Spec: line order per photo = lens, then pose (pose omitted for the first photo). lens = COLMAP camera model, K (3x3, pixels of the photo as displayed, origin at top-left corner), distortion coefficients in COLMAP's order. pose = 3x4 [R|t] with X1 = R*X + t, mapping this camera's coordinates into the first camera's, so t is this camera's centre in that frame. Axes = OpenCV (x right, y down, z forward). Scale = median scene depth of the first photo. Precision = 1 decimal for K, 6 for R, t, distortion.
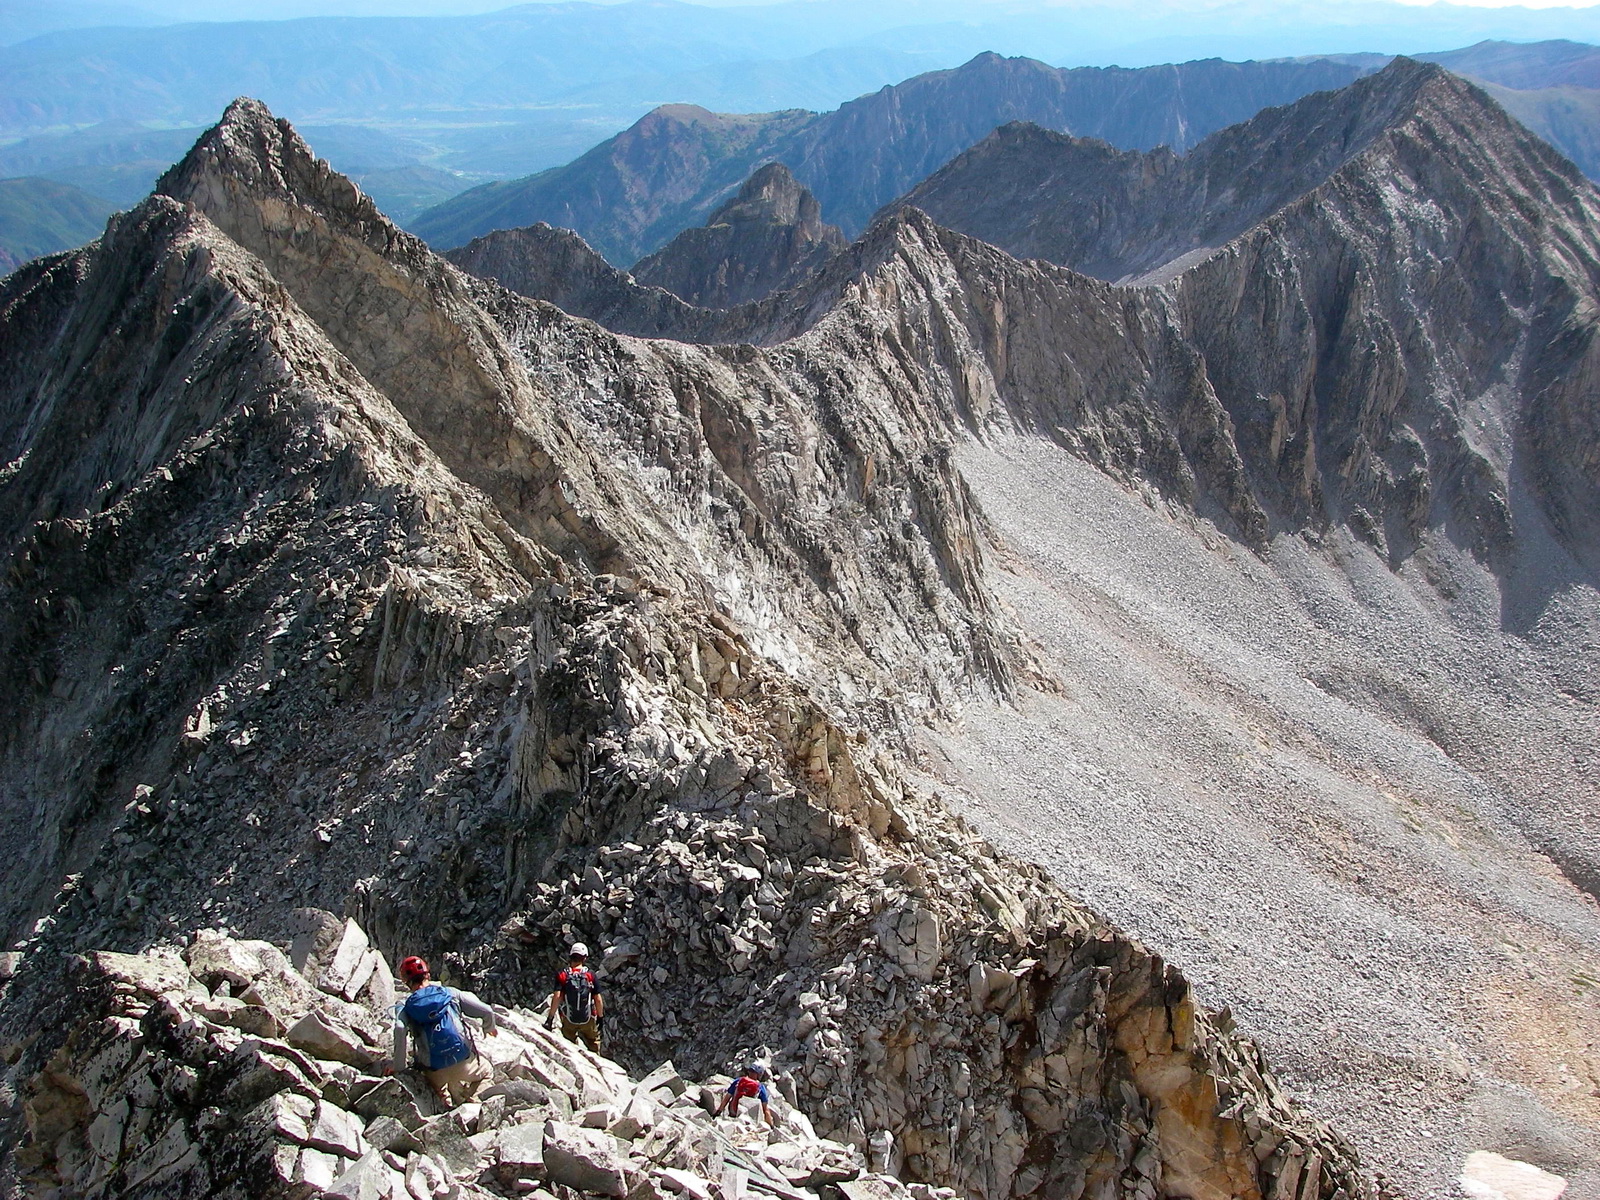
lens RADIAL K [[1751.5, 0, 800.7], [0, 1751.5, 604.7], [0, 0, 1]] dist [-0.188554, 0.000000]
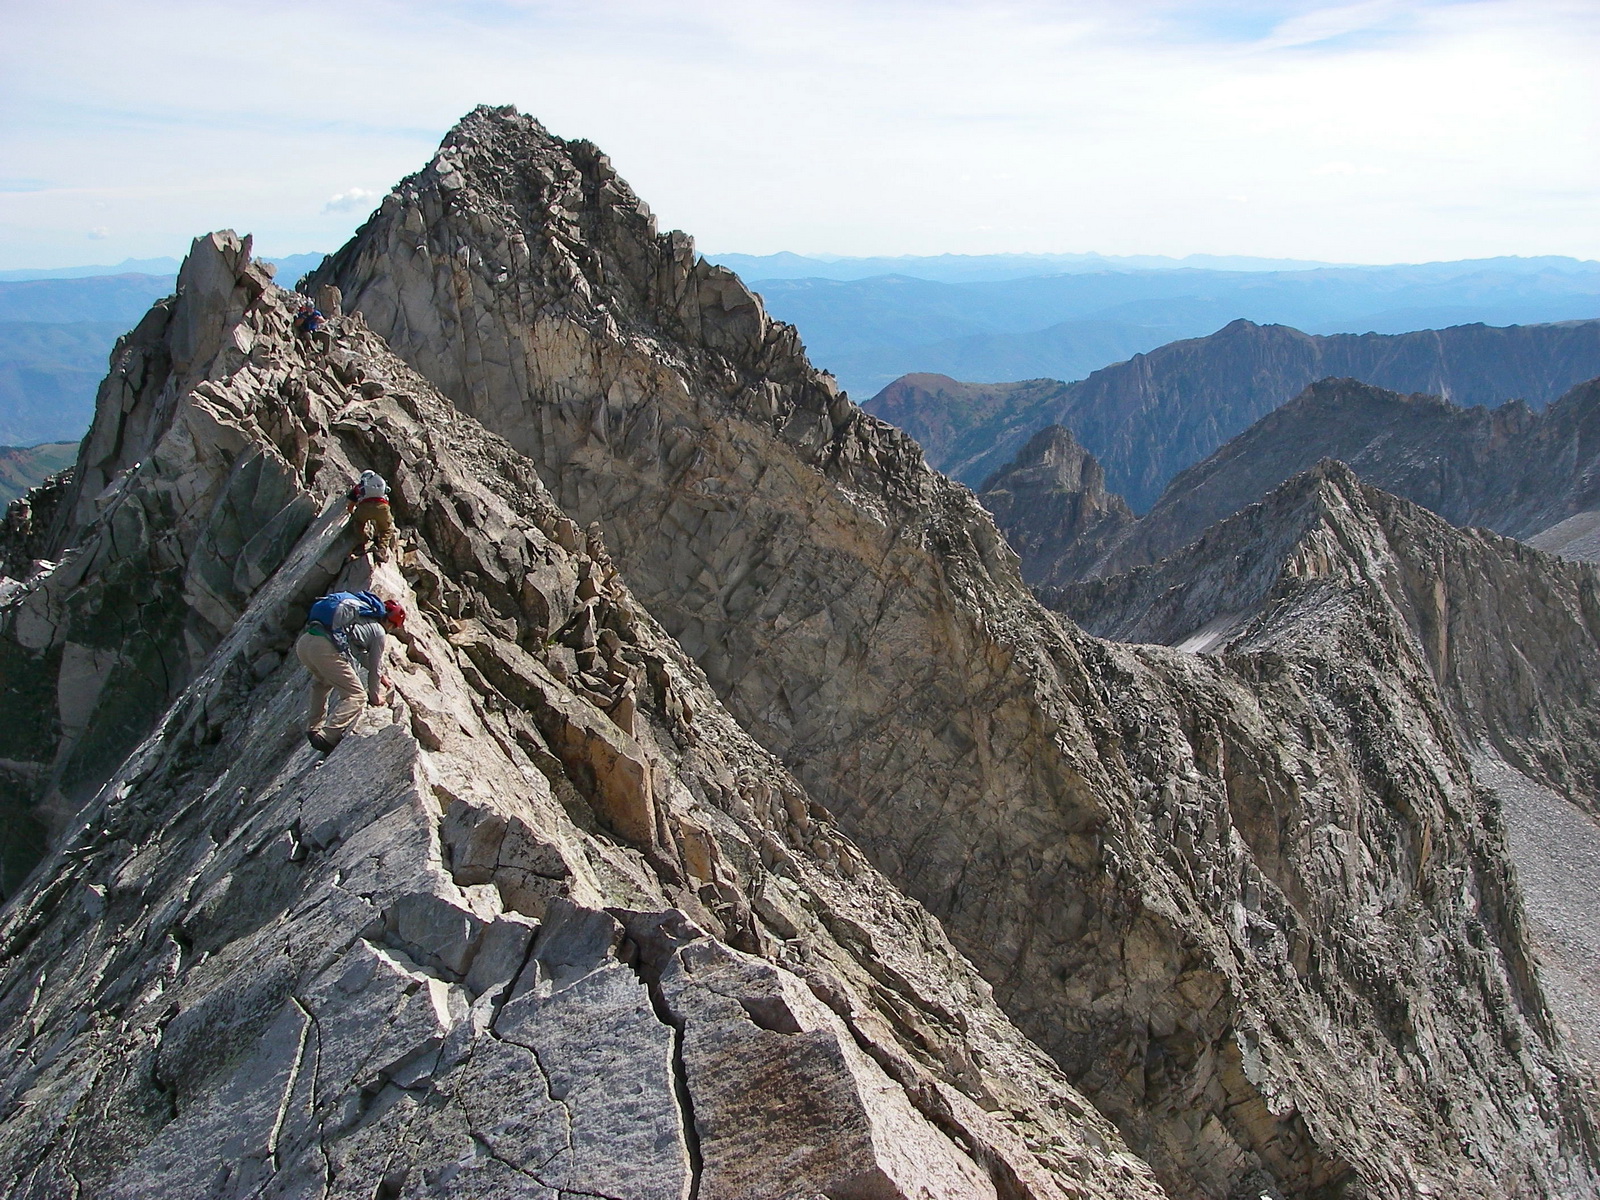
lens RADIAL K [[1751.5, 0, 801.2], [0, 1751.5, 592.9], [0, 0, 1]] dist [-0.188554, 0.000000]
pose [[0.991570, 0.009715, -0.129206, -0.111383], [-0.030300, 0.986921, -0.158329, -0.062715], [0.125978, 0.160909, 0.978896, 0.344600]]
